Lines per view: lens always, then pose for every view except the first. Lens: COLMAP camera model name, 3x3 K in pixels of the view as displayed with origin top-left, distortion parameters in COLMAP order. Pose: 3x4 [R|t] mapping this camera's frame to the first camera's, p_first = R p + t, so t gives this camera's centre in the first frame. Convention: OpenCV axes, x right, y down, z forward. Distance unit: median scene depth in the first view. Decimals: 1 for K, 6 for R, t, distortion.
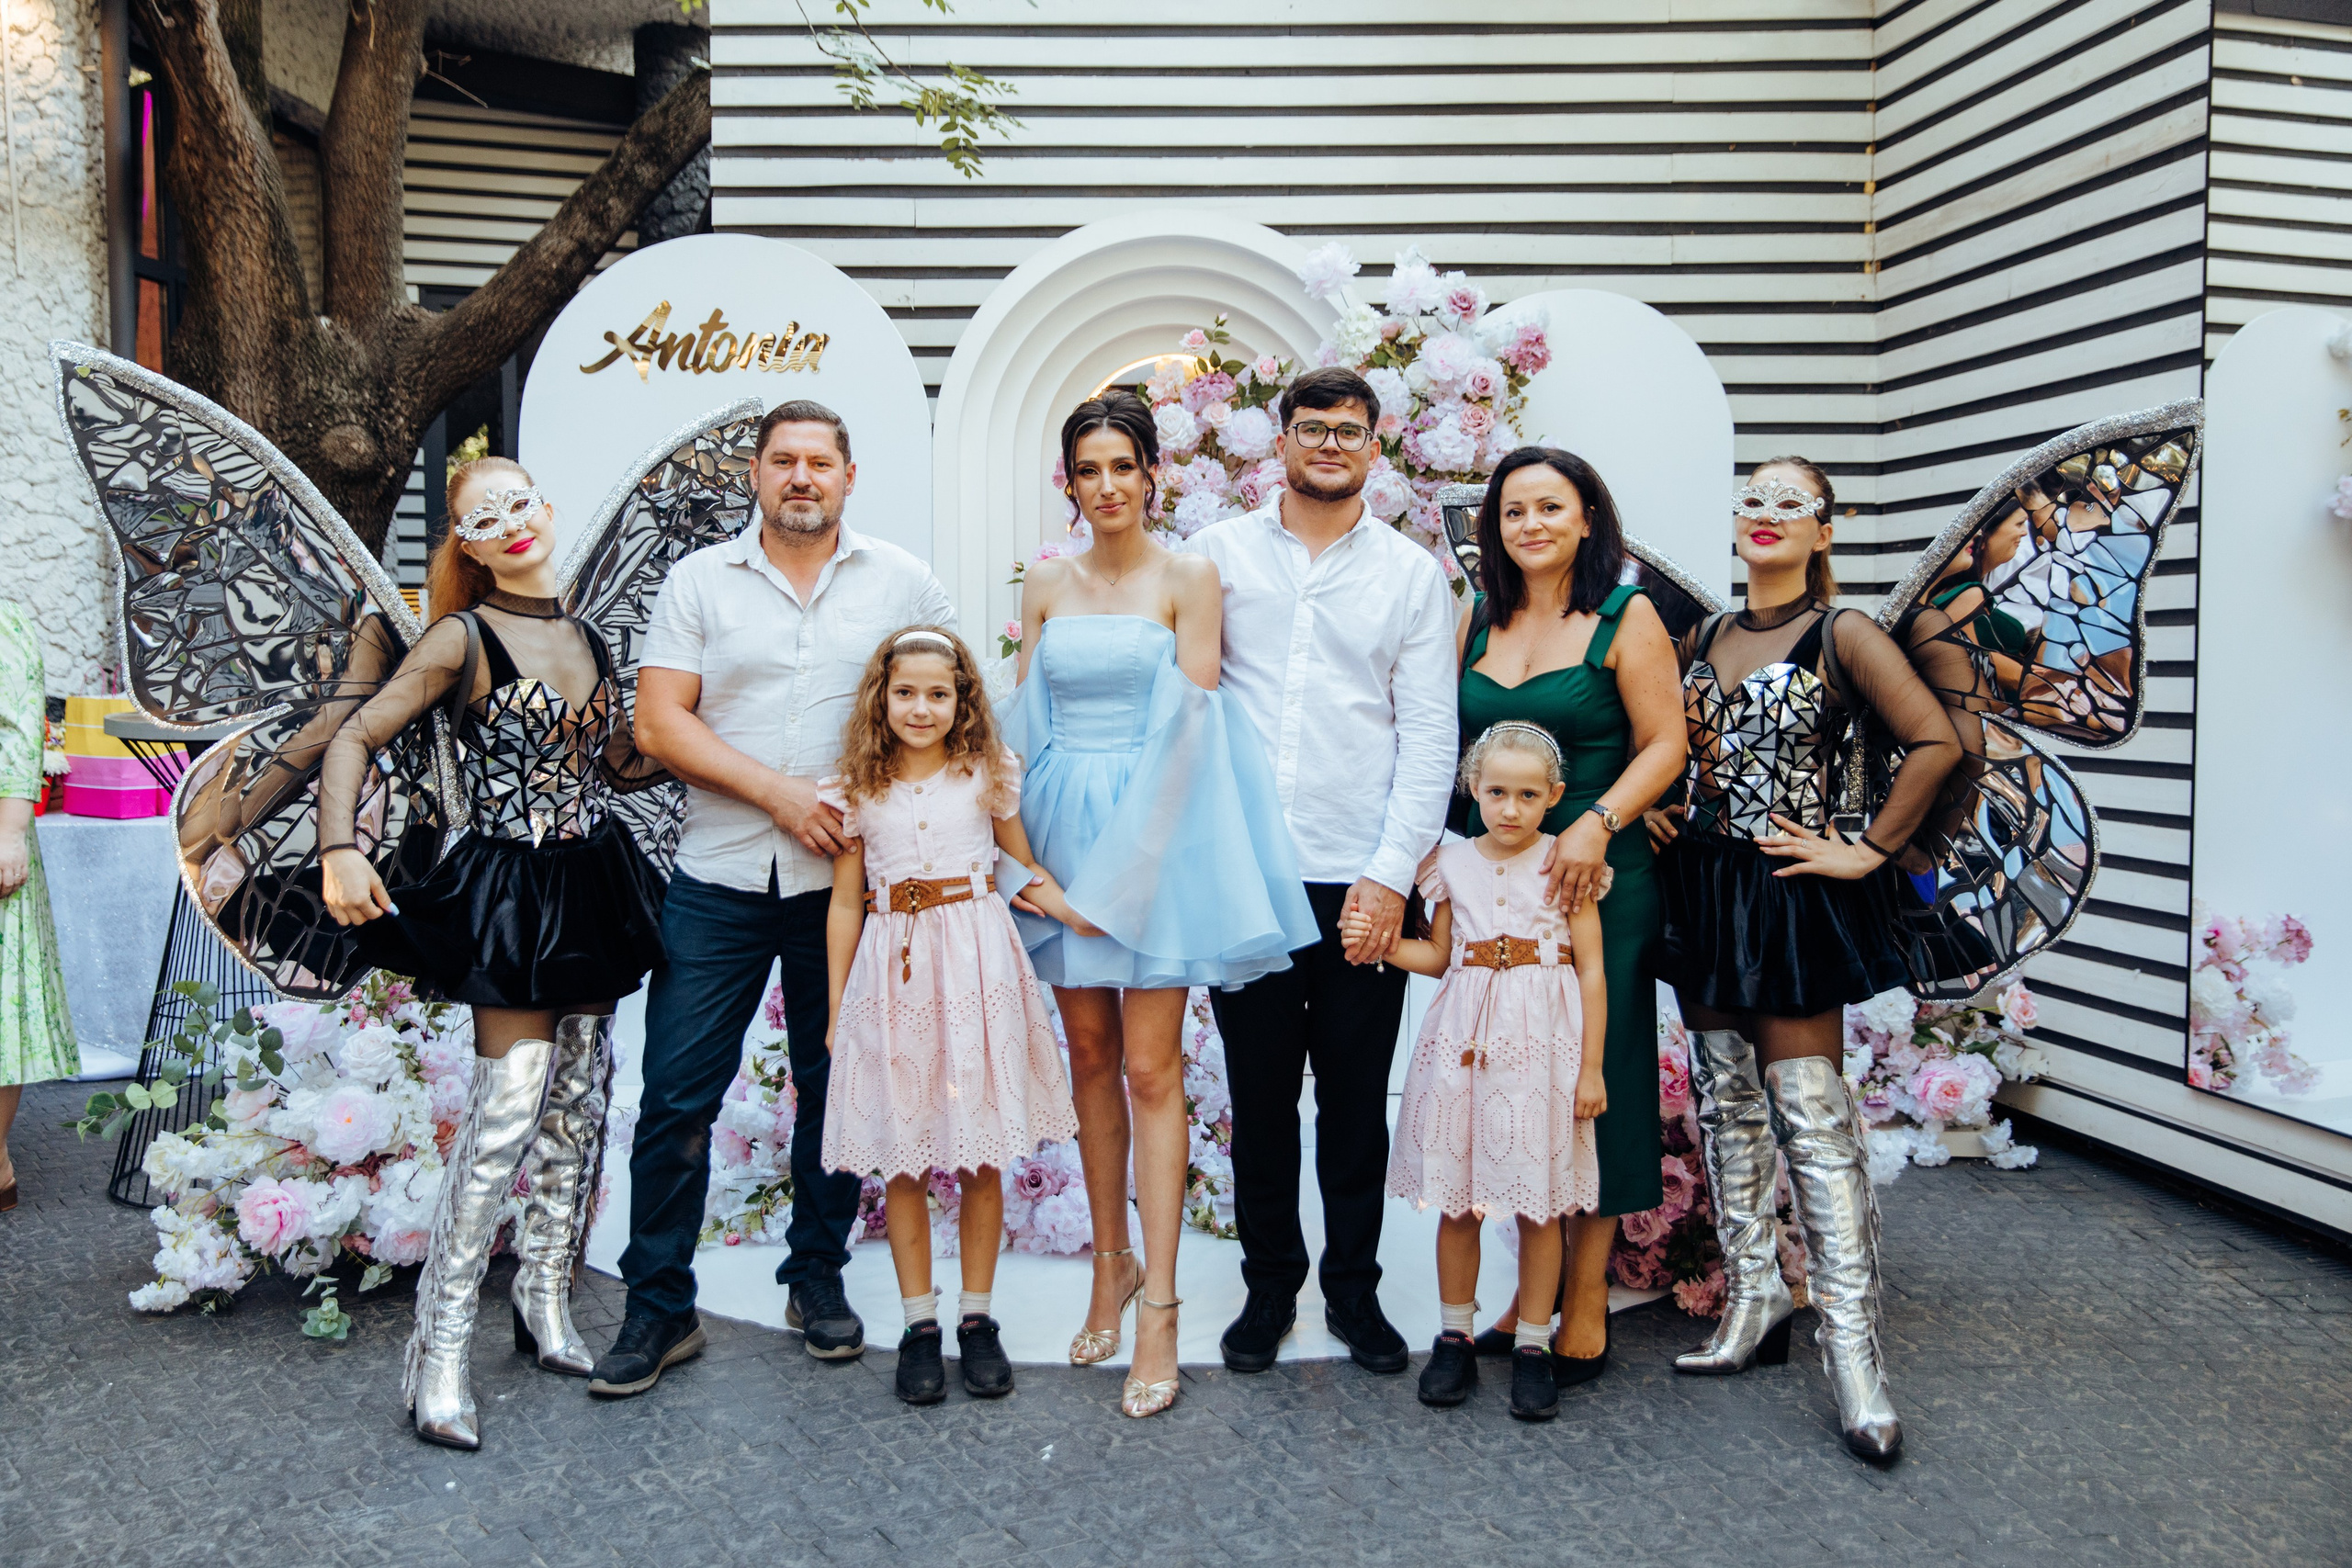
lens RADIAL K [[2097.8, 0, 1172.9], [0, 2097.8, 772.1], [0, 0, 1]] dist [-0.004562, 0.024698]
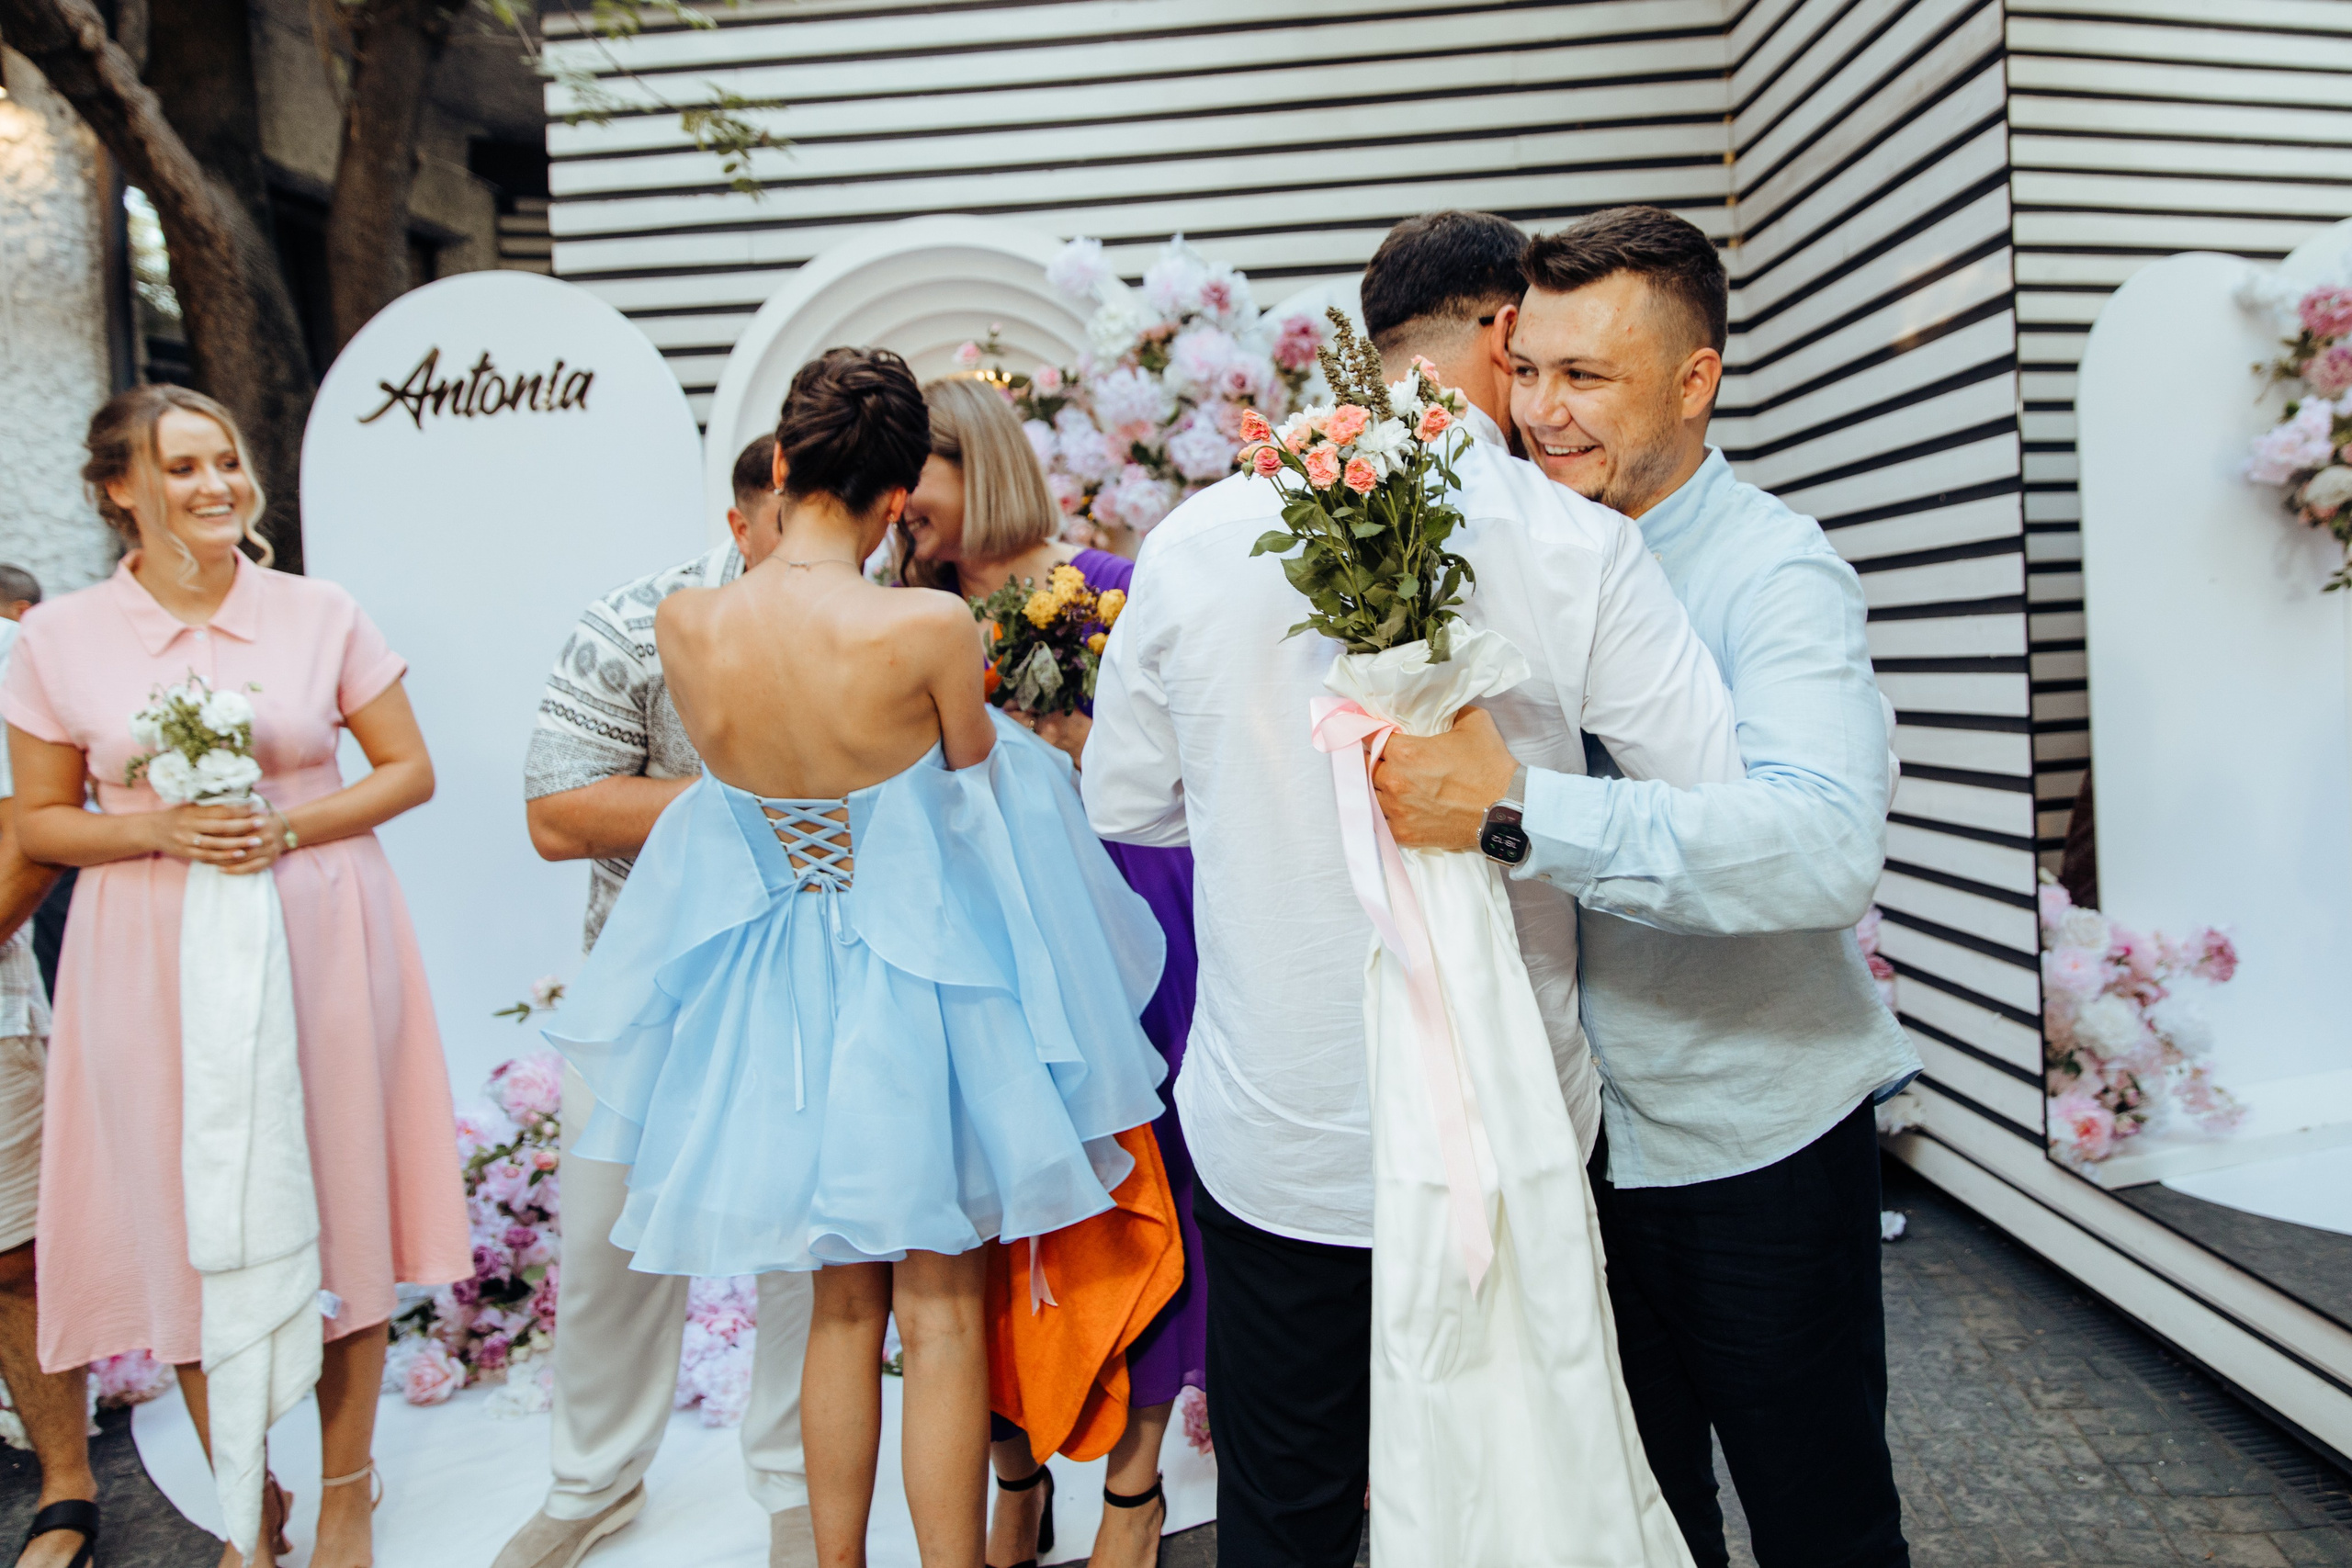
lens RADIAL K [[1699.8, 0, 1318.9], [0, 1699.8, 697.3], [0, 0, 1]] dist [0.000485, 0.003175]
pose [[0.996163, -0.041262, -0.077178, 0.222781], [0.038995, 0.998769, -0.030648, -0.022848], [0.078347, 0.027521, 0.996546, 0.258727]]
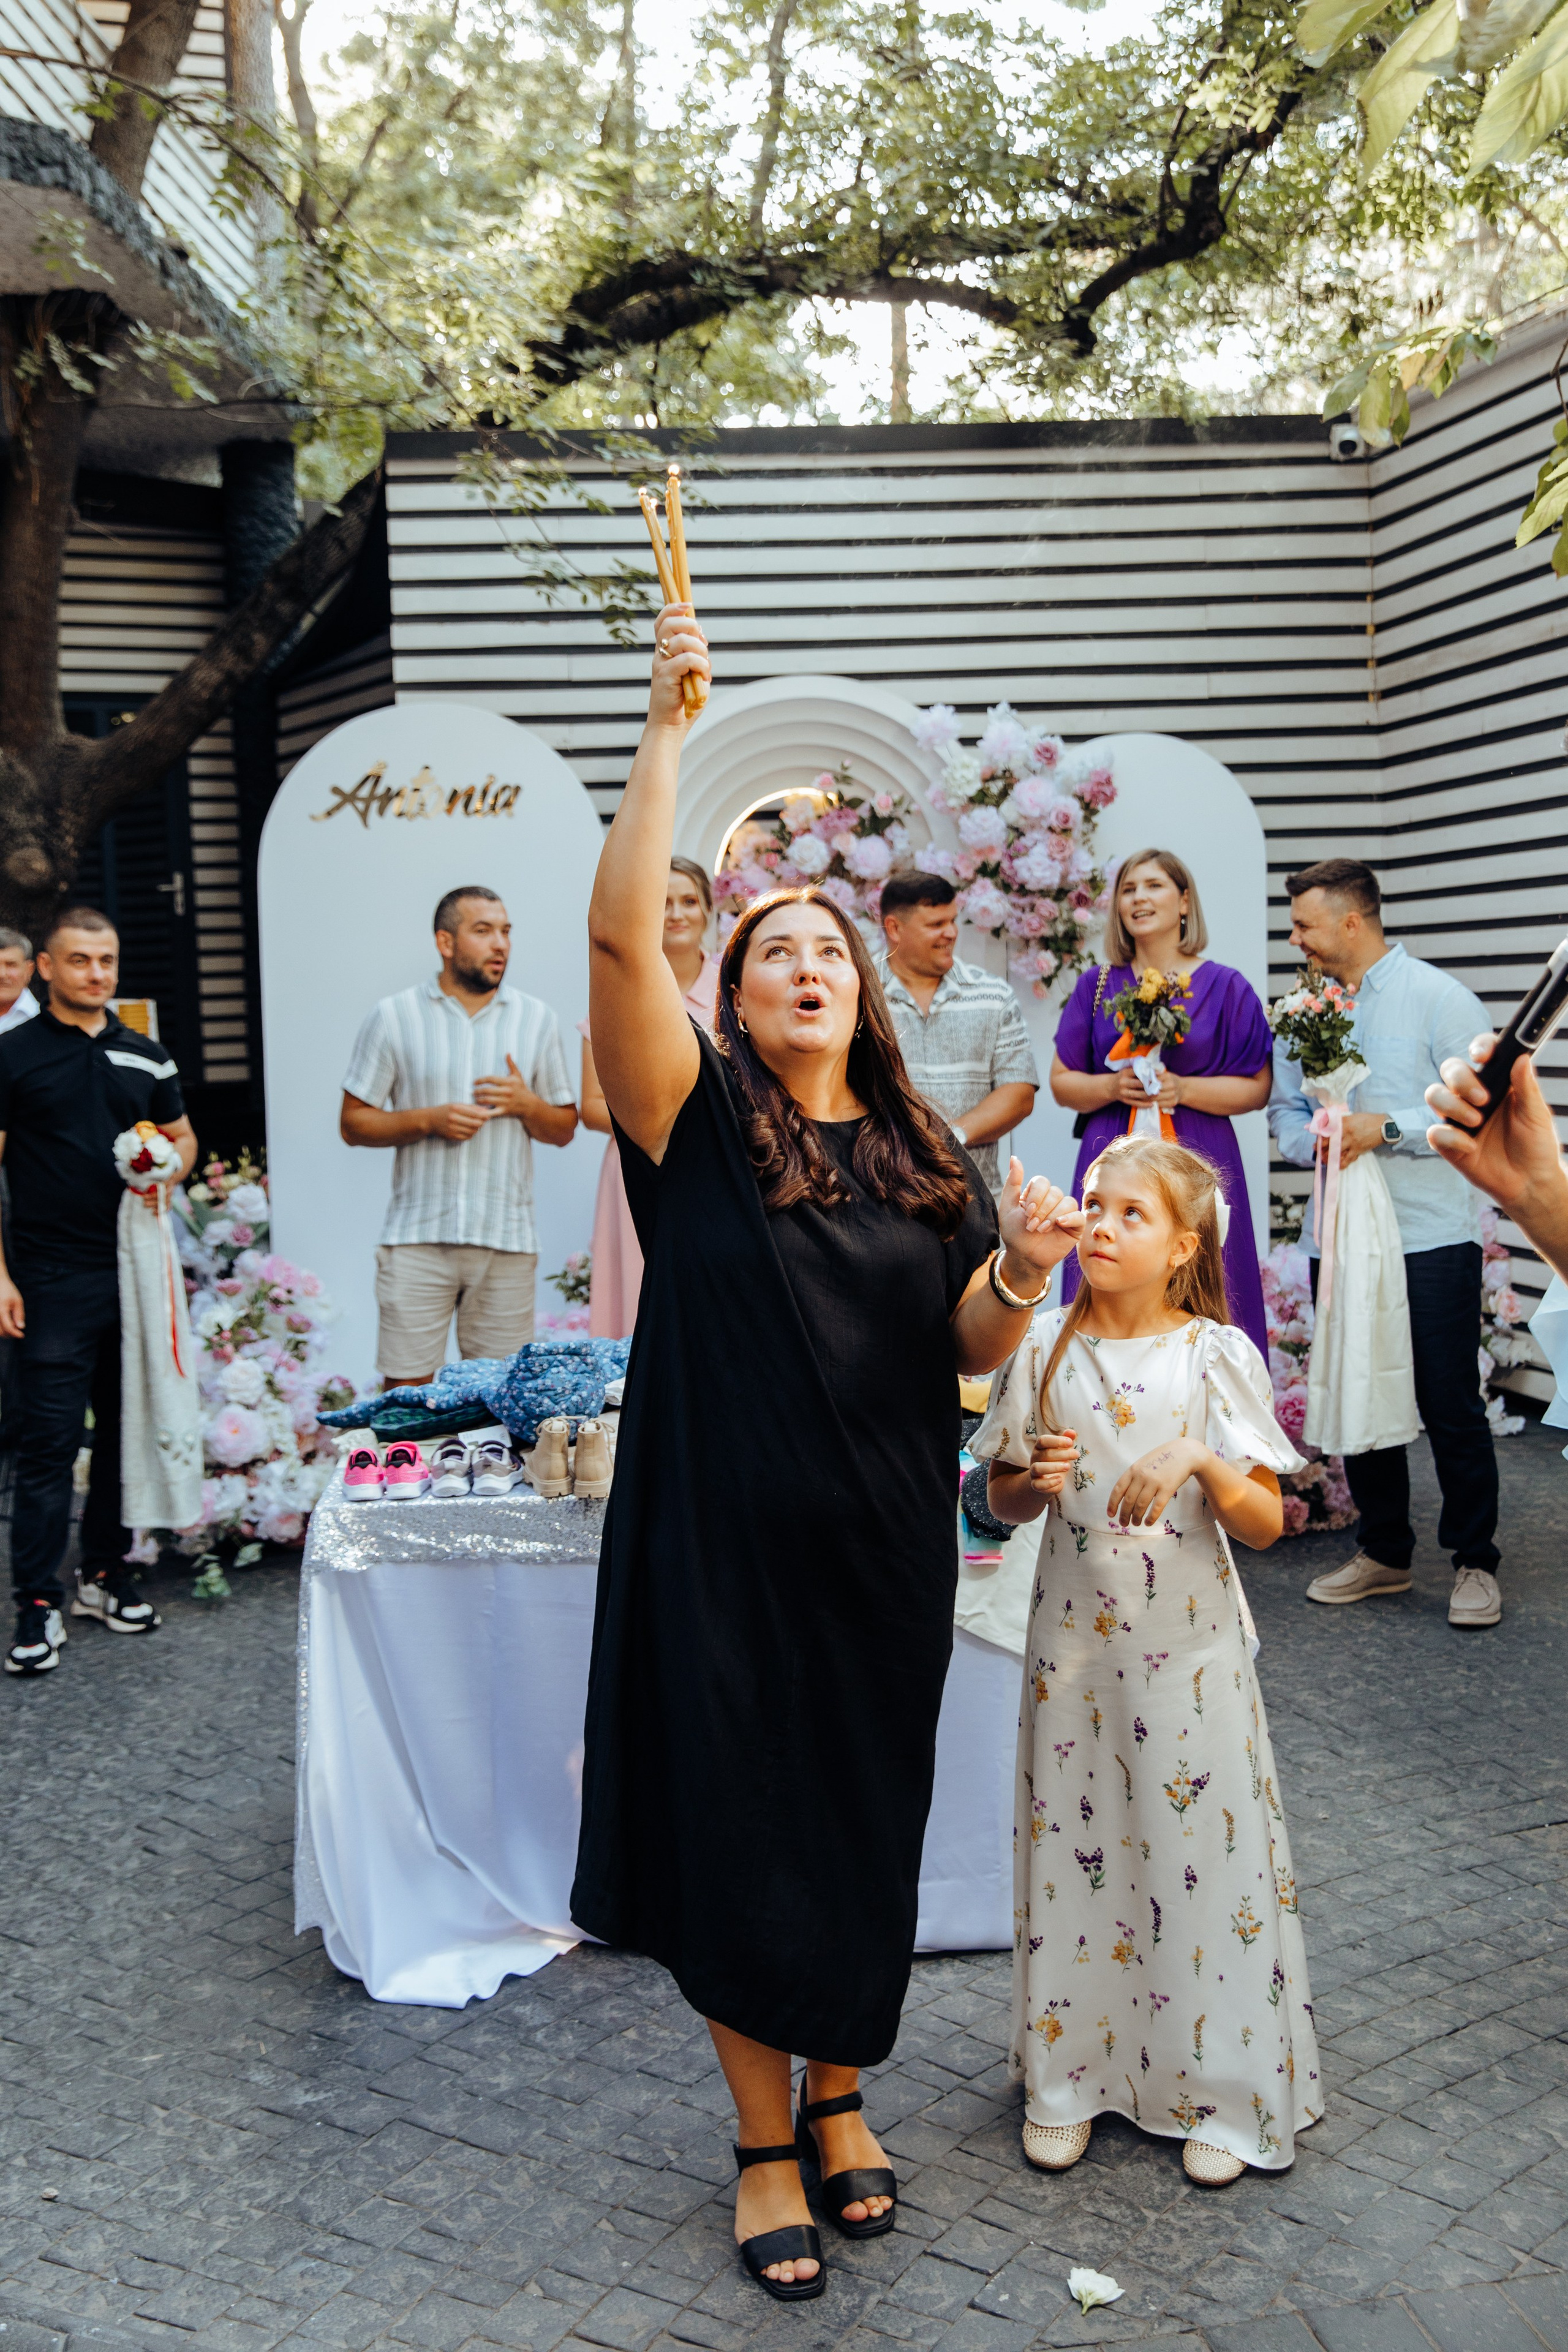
lens RADIAL K [[2333.8, 0, 786.2], [0, 2333.8, 1119.0], [0, 0, 1]] dist [0.015362, 0.021782]
pose [[0.997769, -0.032470, 0.058333, -0.097938], [0.032512, 0.999471, 0.000222, -0.012740], [-0.058310, 0.001675, 0.998297, -0.349915]]
